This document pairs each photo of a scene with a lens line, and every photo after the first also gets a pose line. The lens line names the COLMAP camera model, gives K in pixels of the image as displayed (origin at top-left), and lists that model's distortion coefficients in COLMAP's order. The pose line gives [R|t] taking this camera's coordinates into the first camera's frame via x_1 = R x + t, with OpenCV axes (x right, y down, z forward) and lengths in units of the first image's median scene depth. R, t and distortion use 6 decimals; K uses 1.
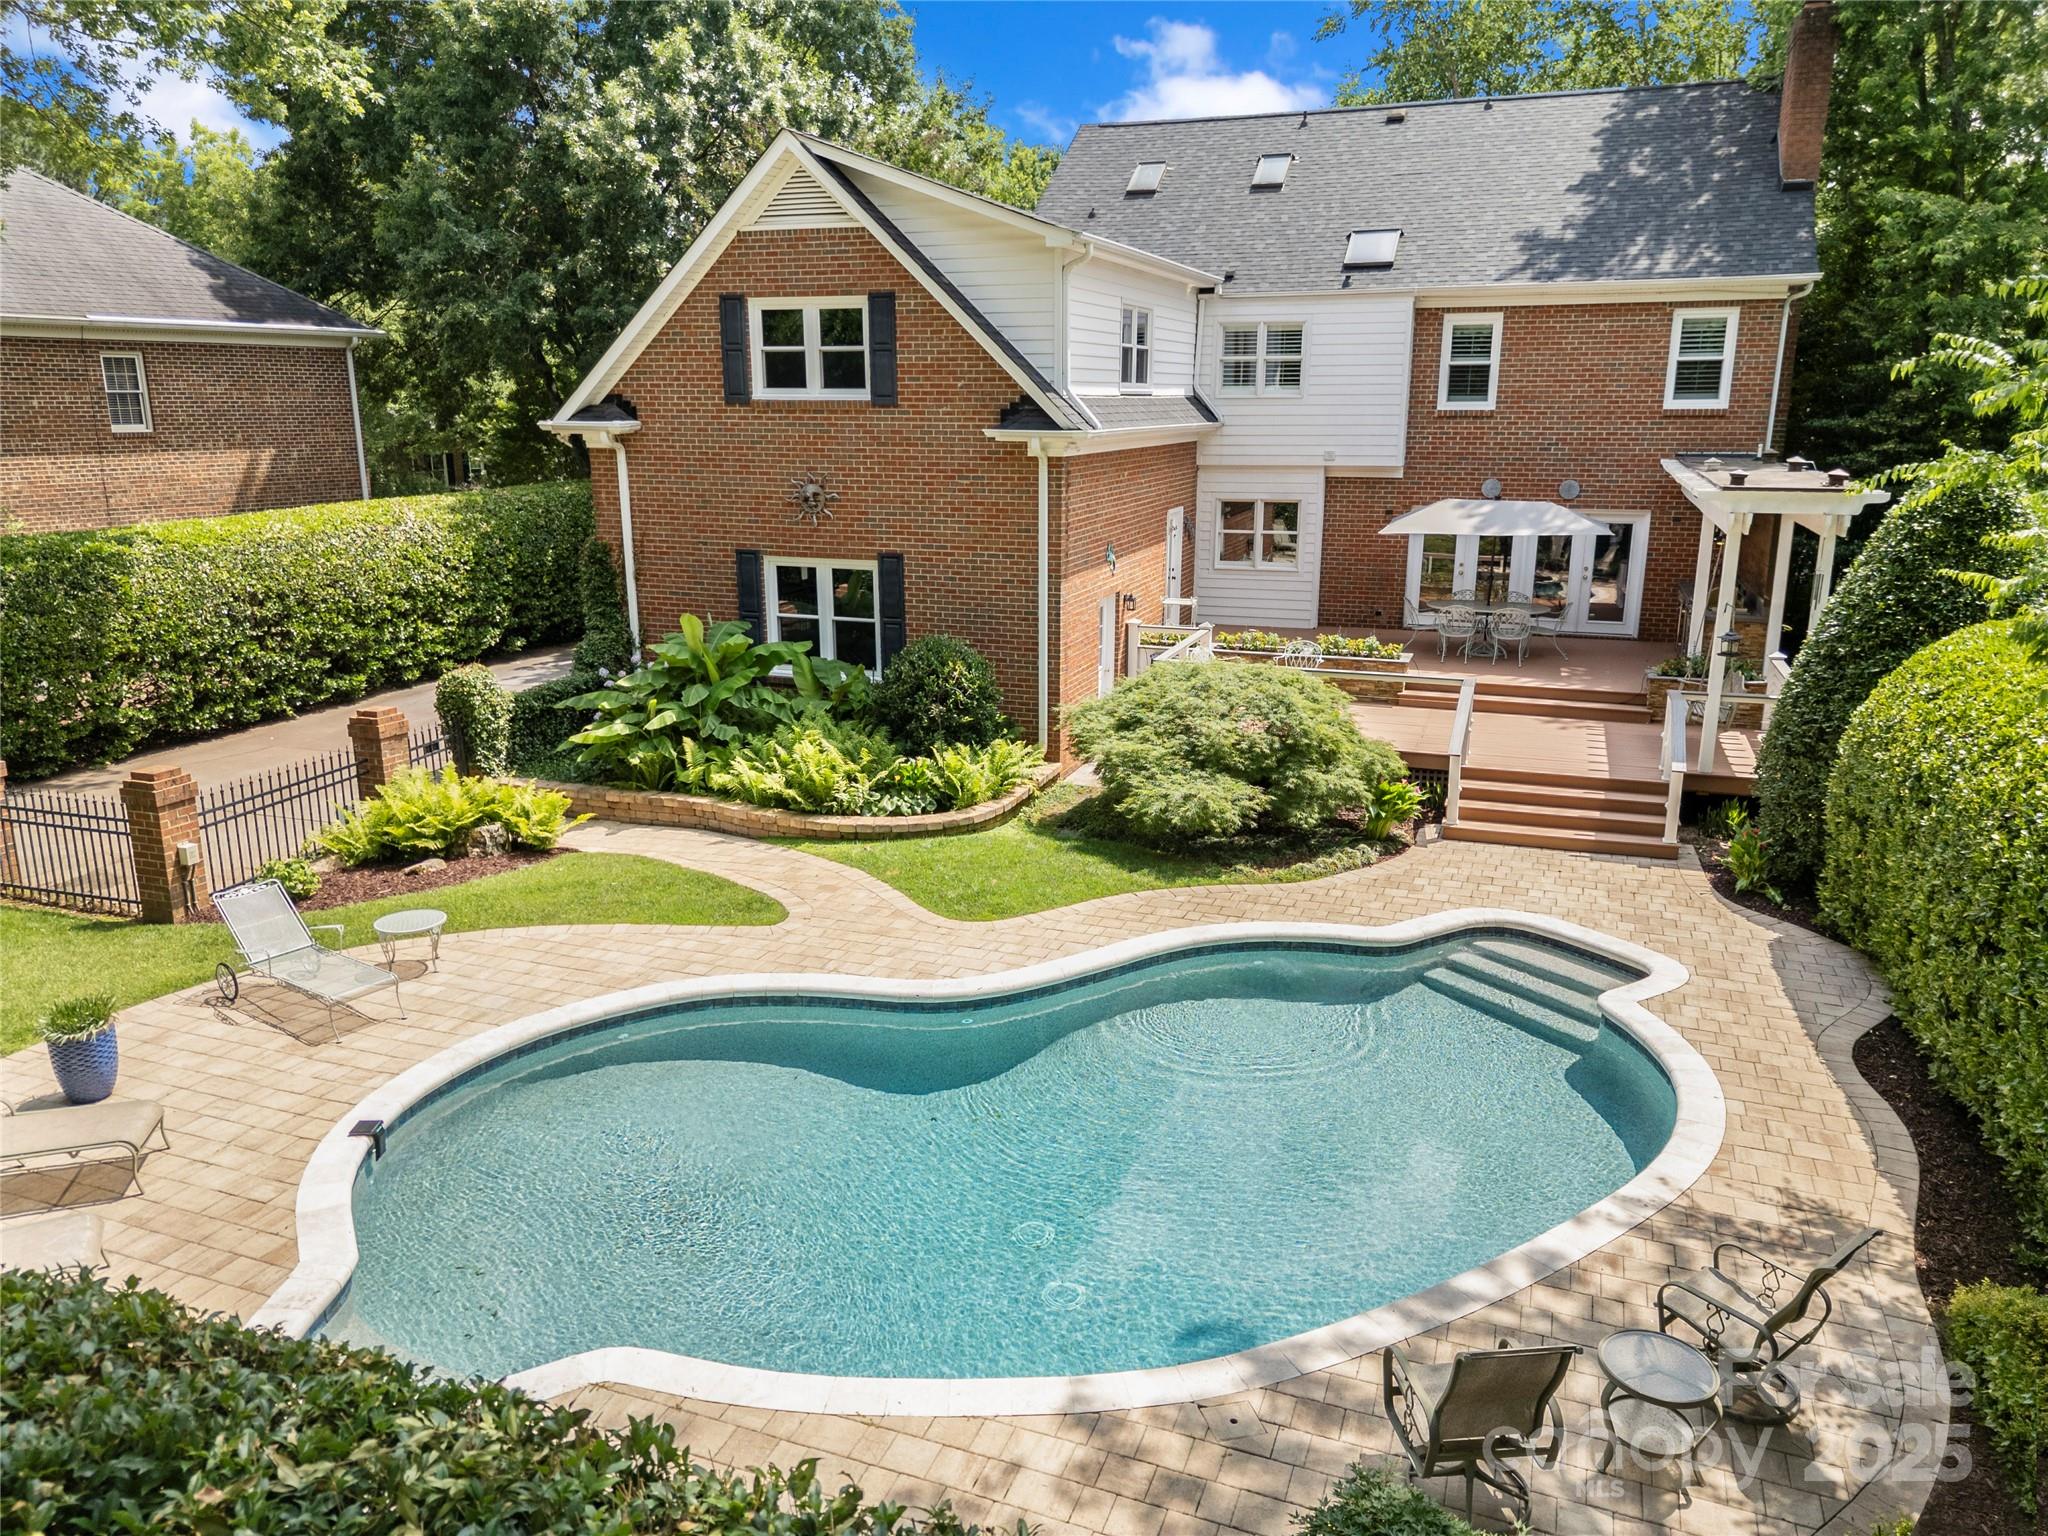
lens RADIAL K [[1445.7, 0, 1021.8], [0, 1445.7, 767.1], [0, 0, 1]] dist [0.013984, -0.004222]
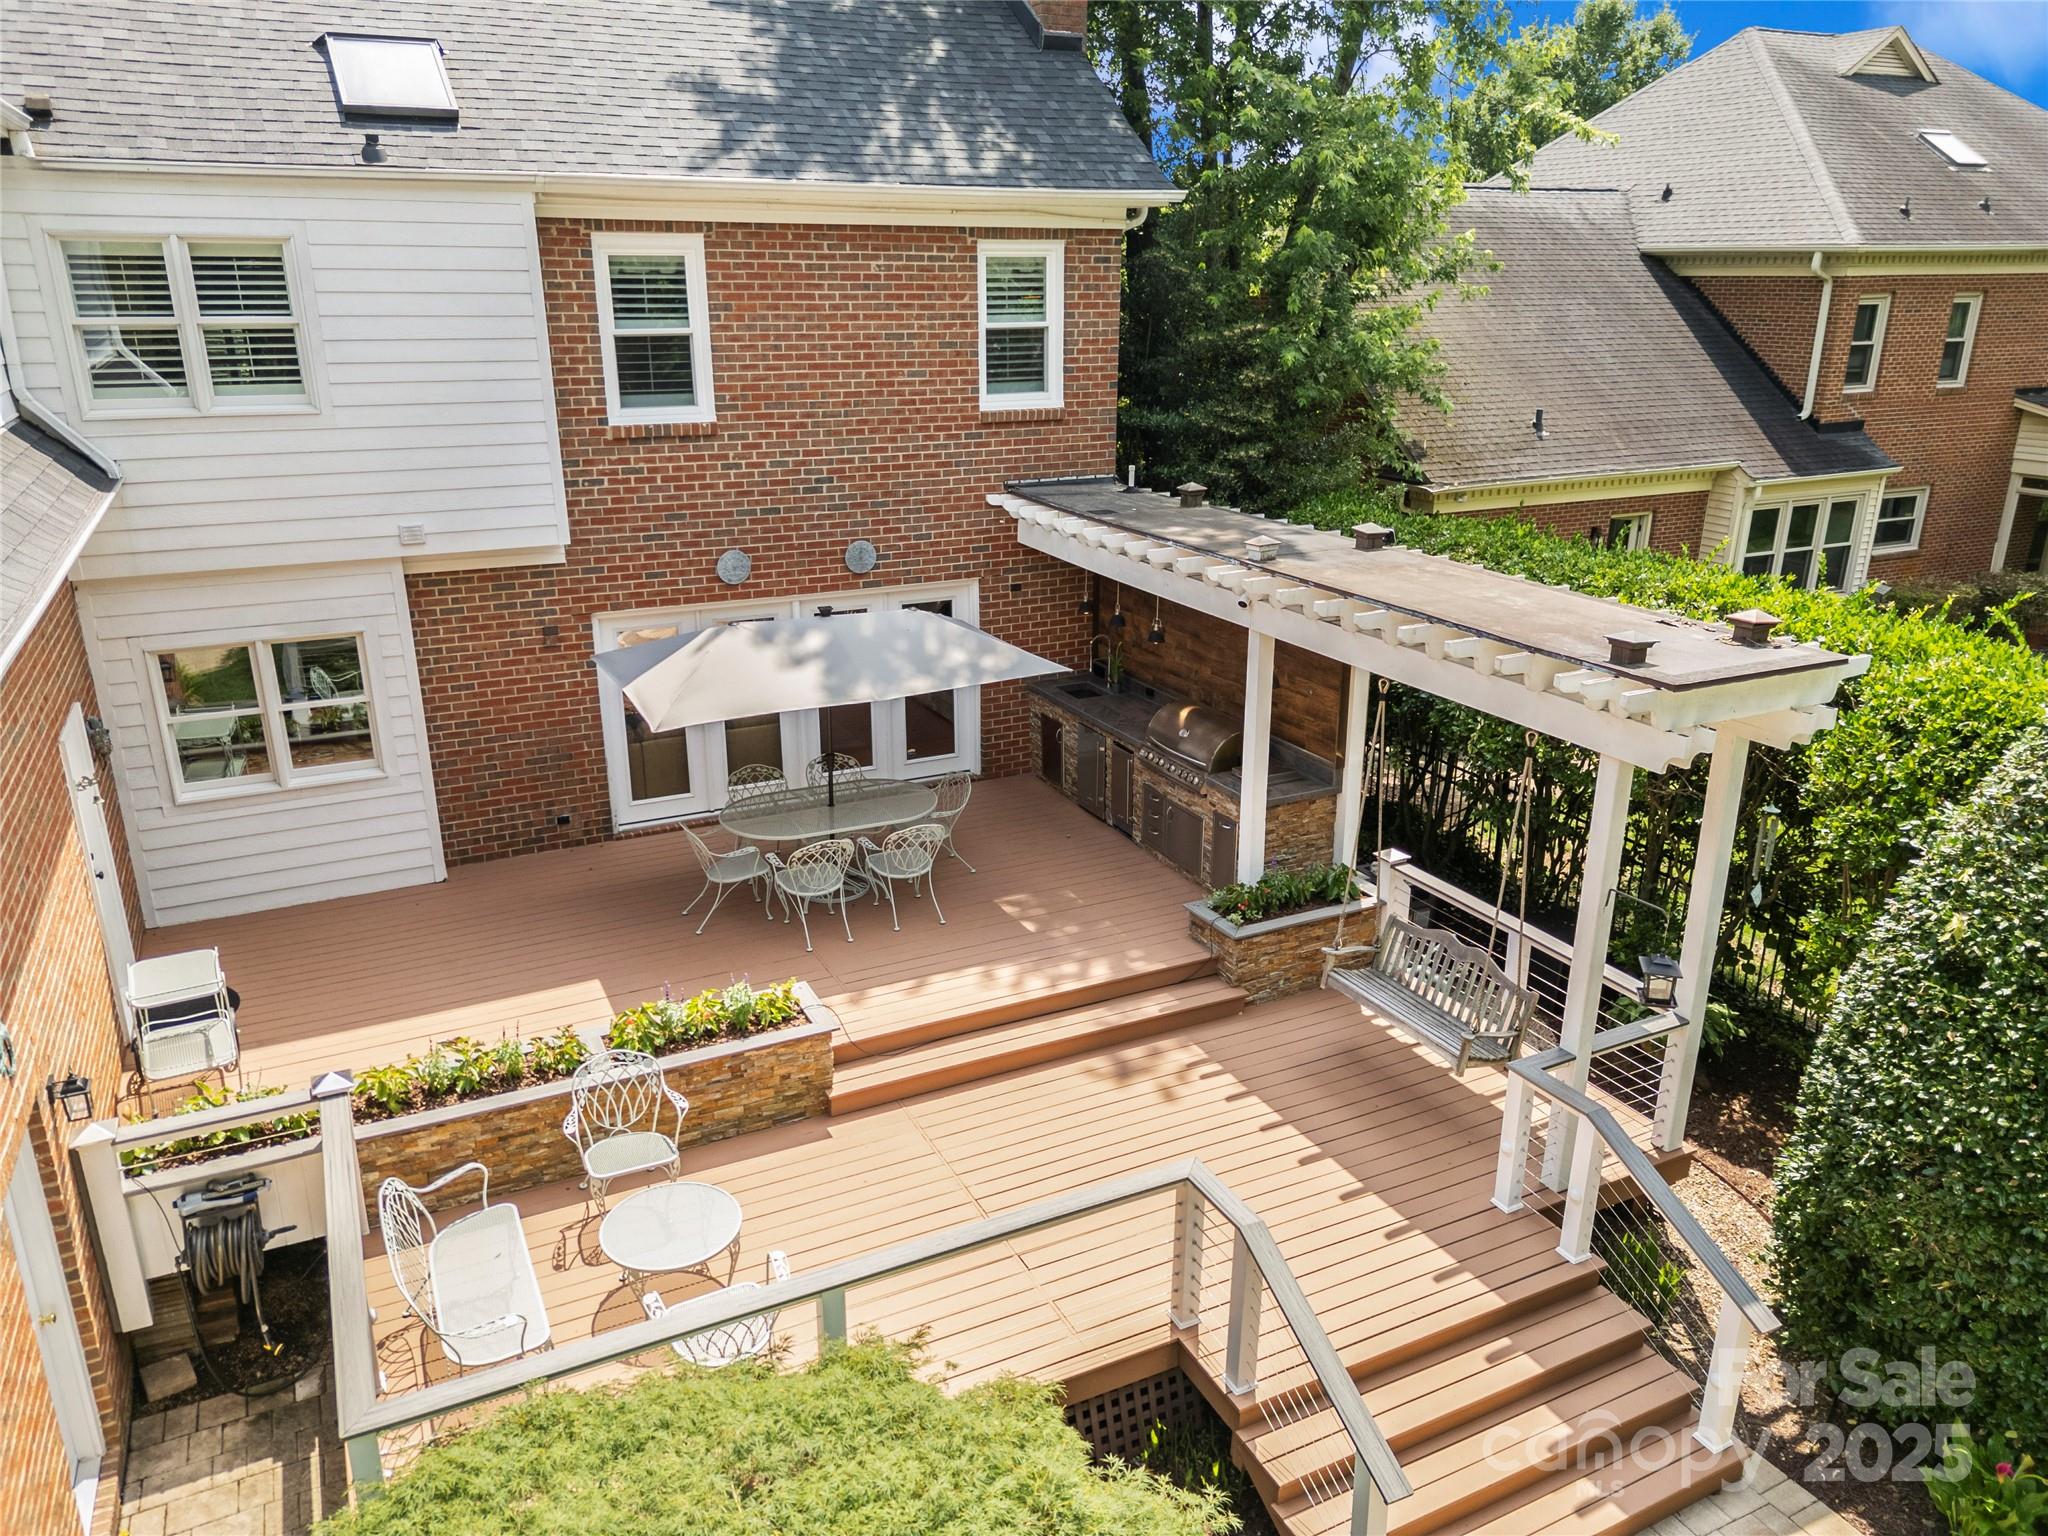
lens RADIAL K [[1445.7, 0, 1022.6], [0, 1445.7, 770.5], [0, 0, 1]] dist [0.013984, -0.004222]
pose [[0.688494, -0.229960, 0.687818, 0.011400], [0.170219, 0.973145, 0.154968, -0.185417], [-0.704983, 0.010385, 0.709148, 0.547450]]
